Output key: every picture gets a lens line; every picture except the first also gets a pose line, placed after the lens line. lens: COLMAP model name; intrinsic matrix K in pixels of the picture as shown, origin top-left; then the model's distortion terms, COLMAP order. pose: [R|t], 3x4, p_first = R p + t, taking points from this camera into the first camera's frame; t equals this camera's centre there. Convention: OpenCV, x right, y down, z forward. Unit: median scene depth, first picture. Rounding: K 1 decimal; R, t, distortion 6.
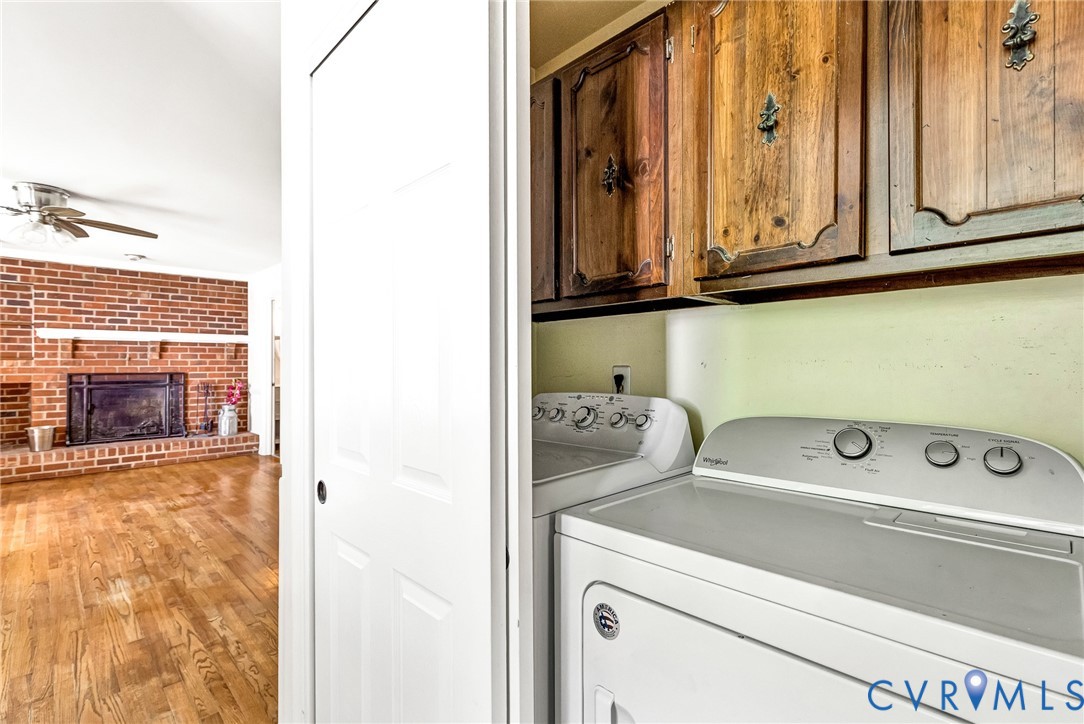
lens RADIAL K [[502.9, 0, 542.0], [0, 502.9, 362.0], [0, 0, 1]] dist [0.000335, 0.000391]
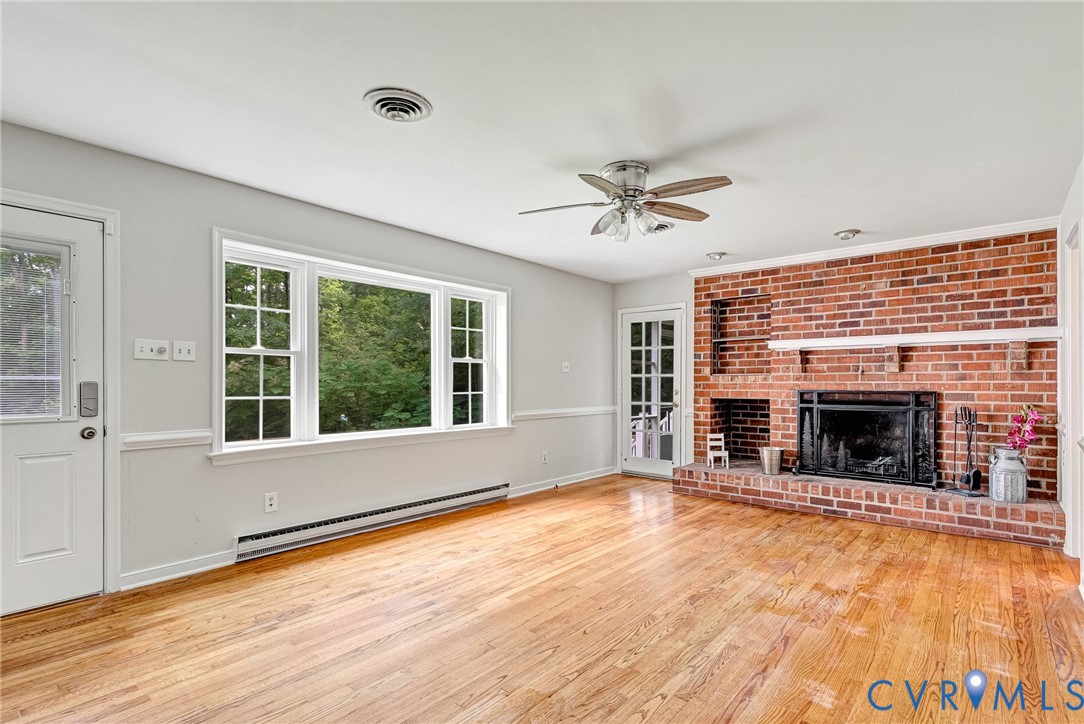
lens RADIAL K [[526.2, 0, 541.8], [0, 526.2, 381.2], [0, 0, 1]] dist [0.008009, 0.000075]
pose [[0.080296, -0.001635, -0.996770, -0.062630], [0.005294, 0.999985, -0.001214, 0.005706], [0.996757, -0.005180, 0.080304, 0.455118]]
